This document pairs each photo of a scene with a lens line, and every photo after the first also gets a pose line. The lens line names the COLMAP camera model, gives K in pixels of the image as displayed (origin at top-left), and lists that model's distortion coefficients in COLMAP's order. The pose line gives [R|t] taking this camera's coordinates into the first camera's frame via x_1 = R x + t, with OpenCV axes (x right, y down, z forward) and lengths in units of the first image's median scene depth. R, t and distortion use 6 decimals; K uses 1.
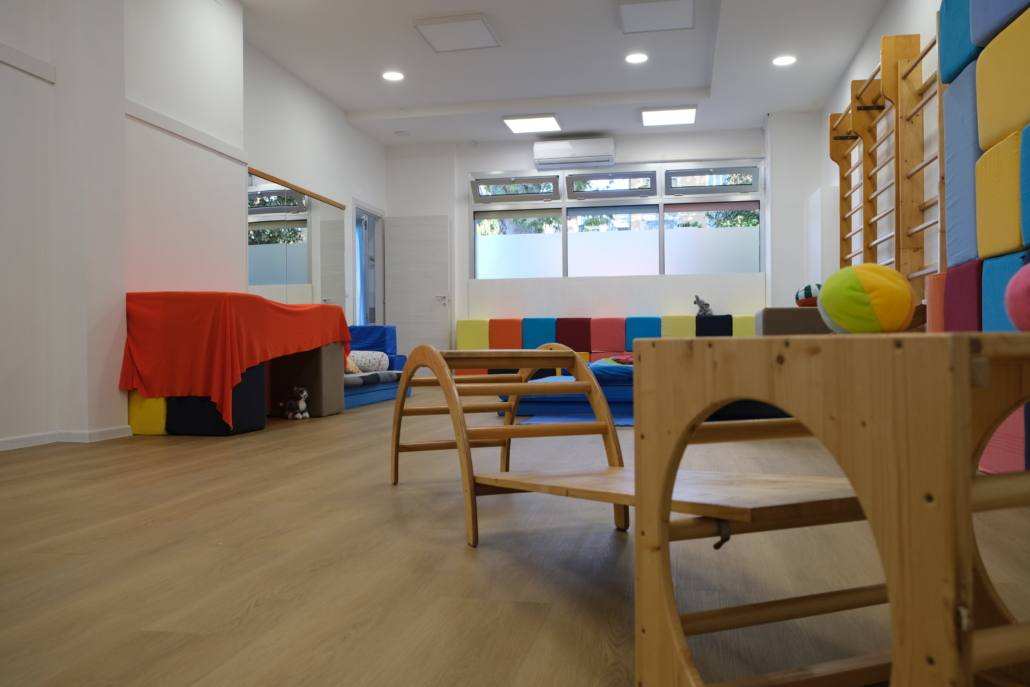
lens RADIAL K [[794.3, 0, 522.9], [0, 794.3, 341.6], [0, 0, 1]] dist [-0.030113, 0.010303]
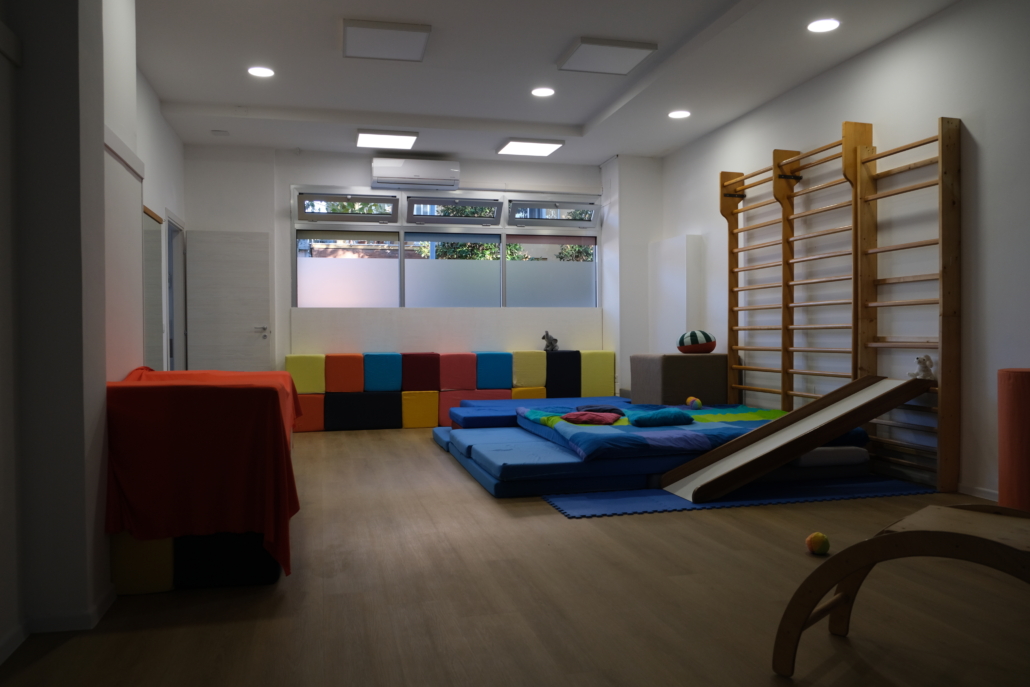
lens RADIAL K [[794.3, 0, 522.9], [0, 794.3, 341.6], [0, 0, 1]] dist [-0.030113, 0.010303]
pose [[0.903351, -0.003688, 0.428887, -0.226055], [-0.000139, 0.999960, 0.008892, -0.052578], [-0.428903, -0.008093, 0.903314, 0.116596]]
